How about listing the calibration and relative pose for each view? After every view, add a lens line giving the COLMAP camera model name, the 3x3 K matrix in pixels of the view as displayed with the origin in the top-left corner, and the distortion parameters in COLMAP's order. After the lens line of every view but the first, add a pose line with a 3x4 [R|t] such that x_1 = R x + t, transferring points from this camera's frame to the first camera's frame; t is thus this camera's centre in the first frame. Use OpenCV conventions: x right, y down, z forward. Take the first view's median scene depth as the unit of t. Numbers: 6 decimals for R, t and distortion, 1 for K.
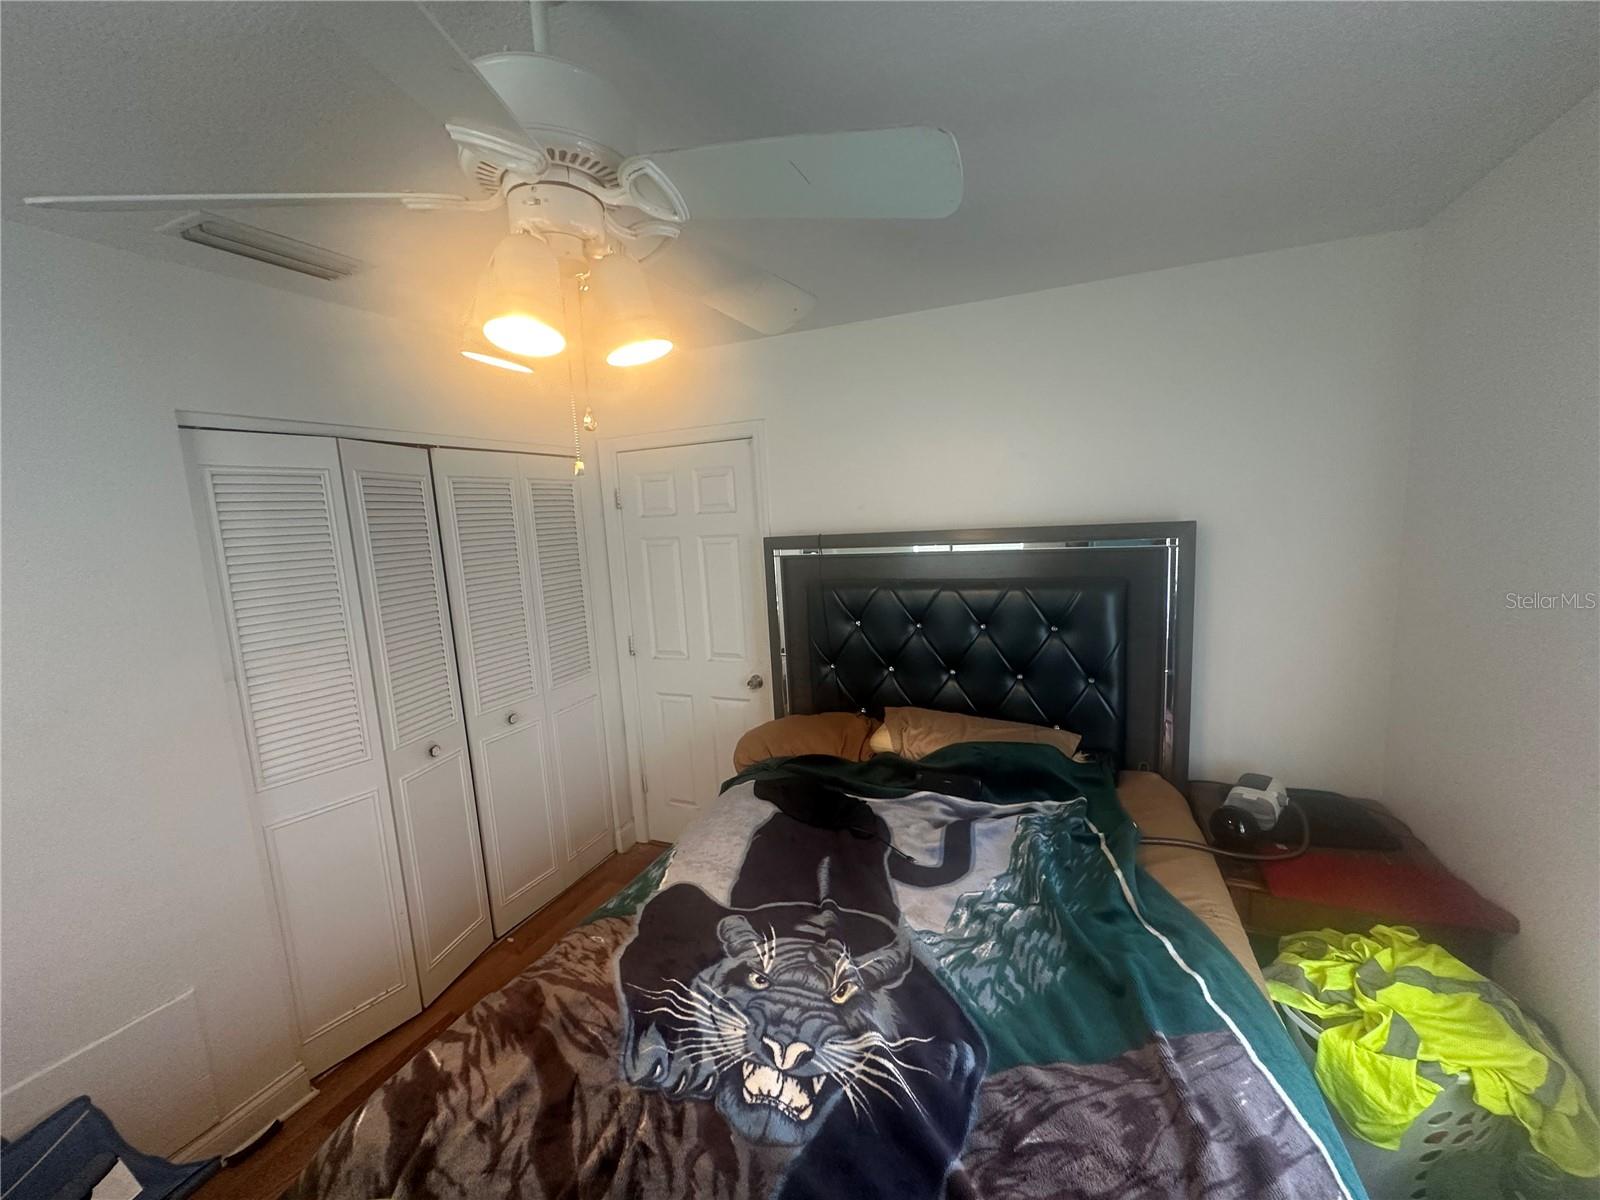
lens RADIAL K [[640.7, 0, 798.5], [0, 640.7, 600.3], [0, 0, 1]] dist [-0.001568, -0.000045]
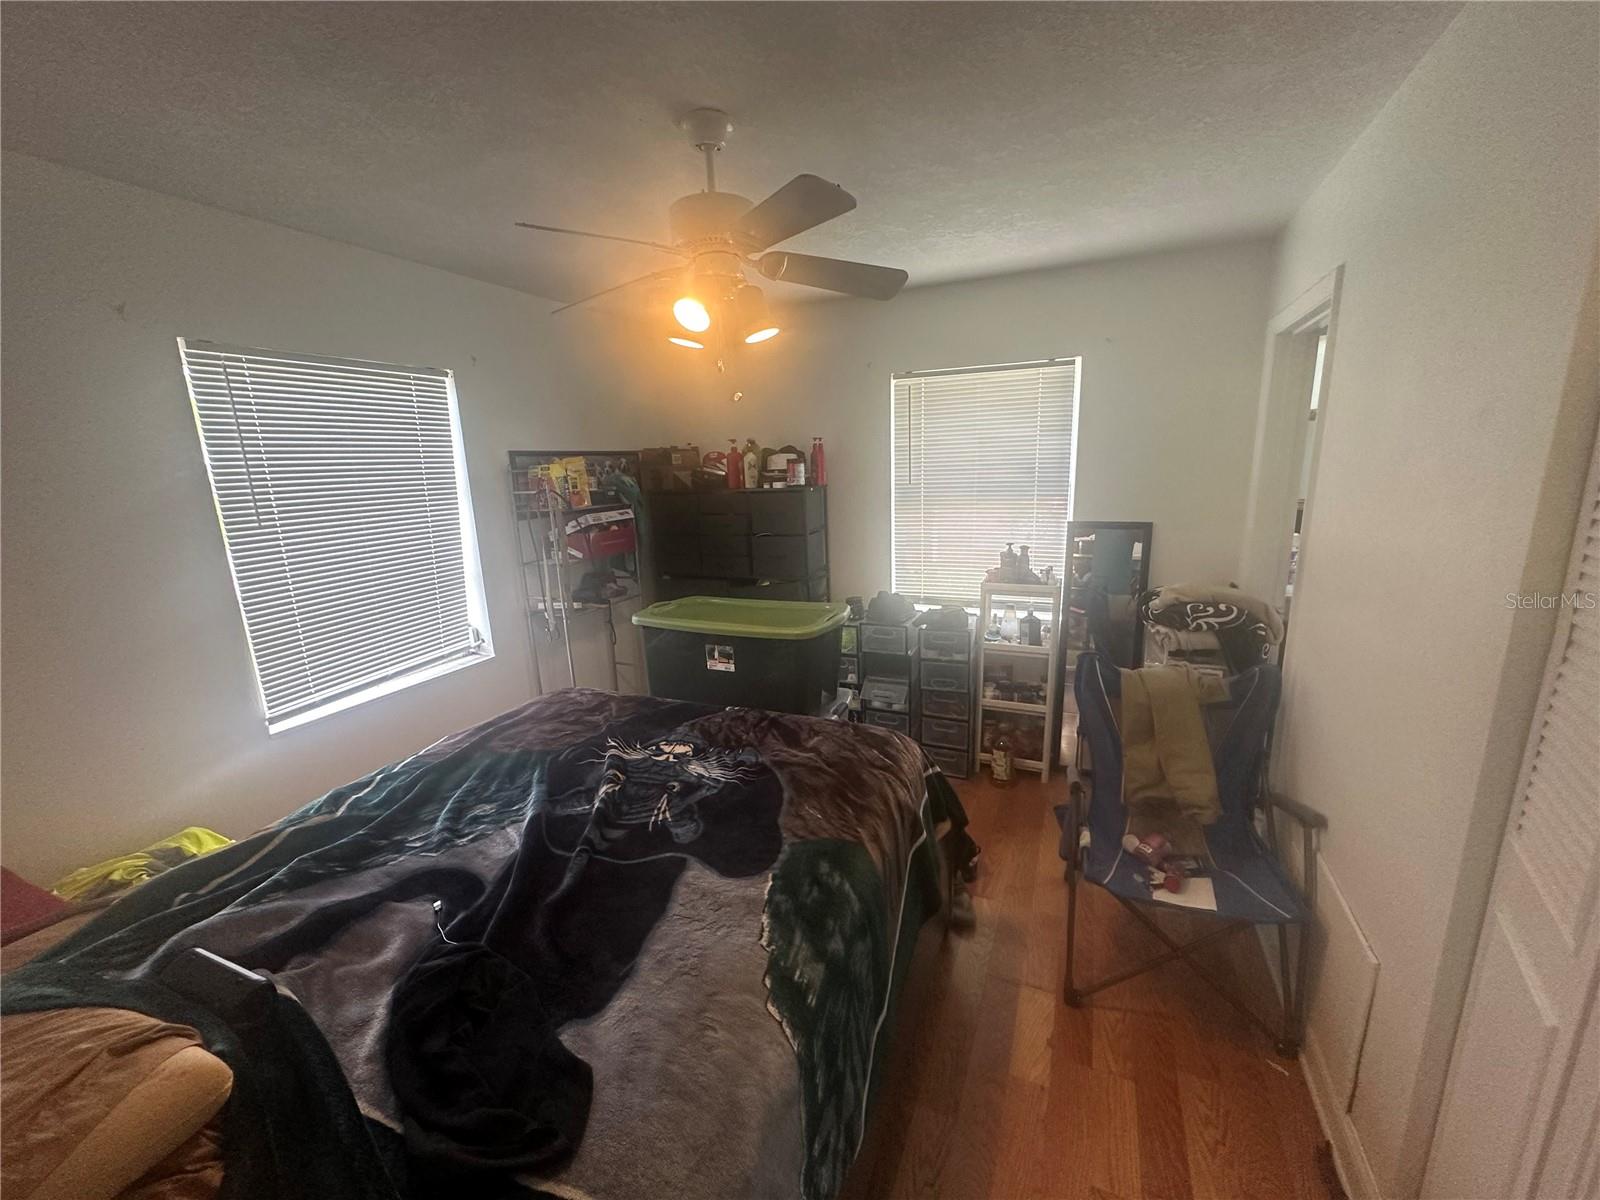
lens RADIAL K [[640.7, 0, 801.6], [0, 640.7, 598.8], [0, 0, 1]] dist [-0.001568, -0.000045]
pose [[-0.995307, 0.090947, 0.033048, -0.374894], [0.096756, 0.930594, 0.353034, -0.192601], [0.001353, 0.354575, -0.935027, 1.945505]]
